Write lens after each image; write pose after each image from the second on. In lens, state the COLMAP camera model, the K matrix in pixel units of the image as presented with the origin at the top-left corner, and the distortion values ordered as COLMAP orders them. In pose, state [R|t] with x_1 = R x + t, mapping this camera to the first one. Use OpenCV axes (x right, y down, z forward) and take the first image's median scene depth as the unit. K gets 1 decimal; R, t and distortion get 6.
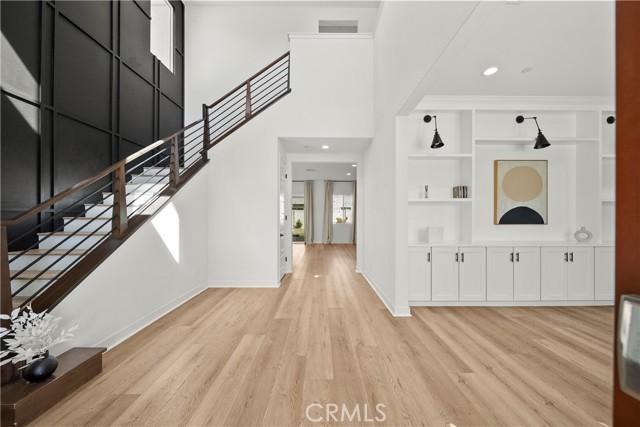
lens RADIAL K [[225.4, 0, 323.0], [0, 225.4, 217.1], [0, 0, 1]] dist [-0.000753, -0.000449]
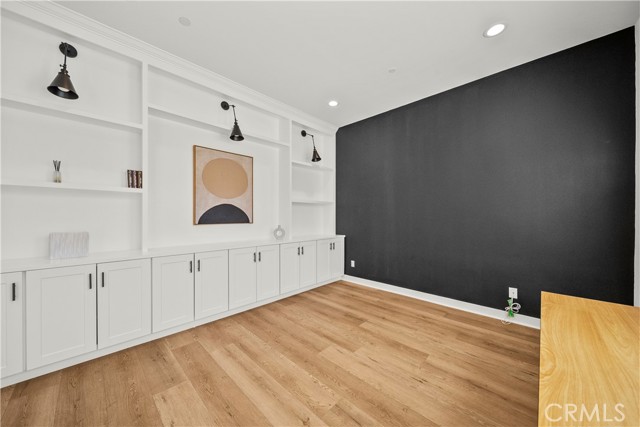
lens RADIAL K [[225.4, 0, 323.0], [0, 225.4, 217.1], [0, 0, 1]] dist [-0.000753, -0.000449]
pose [[0.696952, -0.002283, 0.717115, 0.527059], [-0.001805, 0.999986, 0.004938, 0.000136], [-0.717116, -0.004736, 0.696938, 0.107027]]
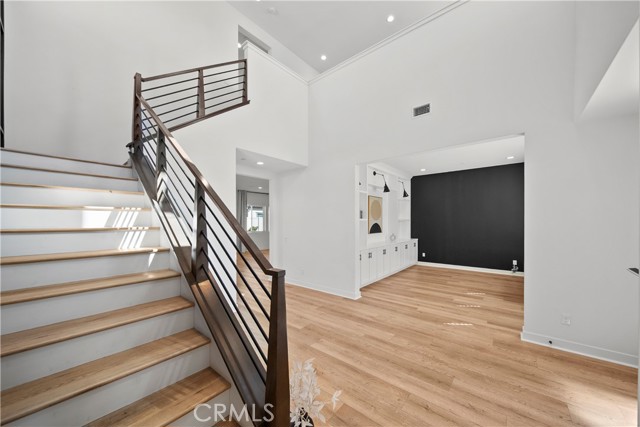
lens RADIAL K [[234.2, 0, 316.7], [0, 234.2, 225.0], [0, 0, 1]] dist [0.000641, -0.000072]
pose [[0.653052, -0.014937, 0.757166, -0.838382], [0.003476, 0.999854, 0.016726, -0.066984], [-0.757305, -0.008291, 0.653009, 0.154374]]
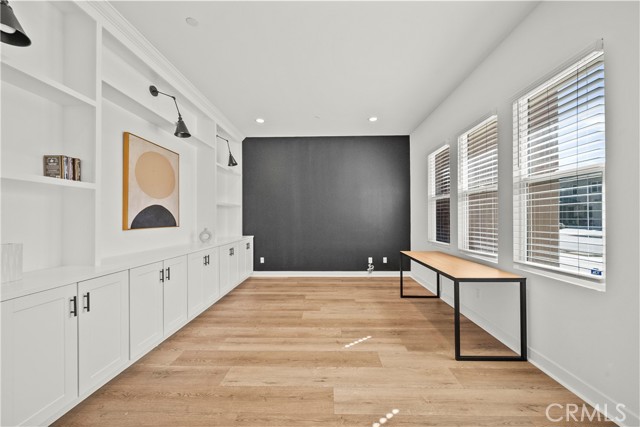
lens RADIAL K [[225.4, 0, 323.0], [0, 225.4, 217.1], [0, 0, 1]] dist [-0.000753, -0.000449]
pose [[0.029066, 0.004815, 0.999566, 0.133478], [0.002523, 0.999985, -0.004890, 0.000341], [-0.999574, 0.002664, 0.029054, 0.422792]]
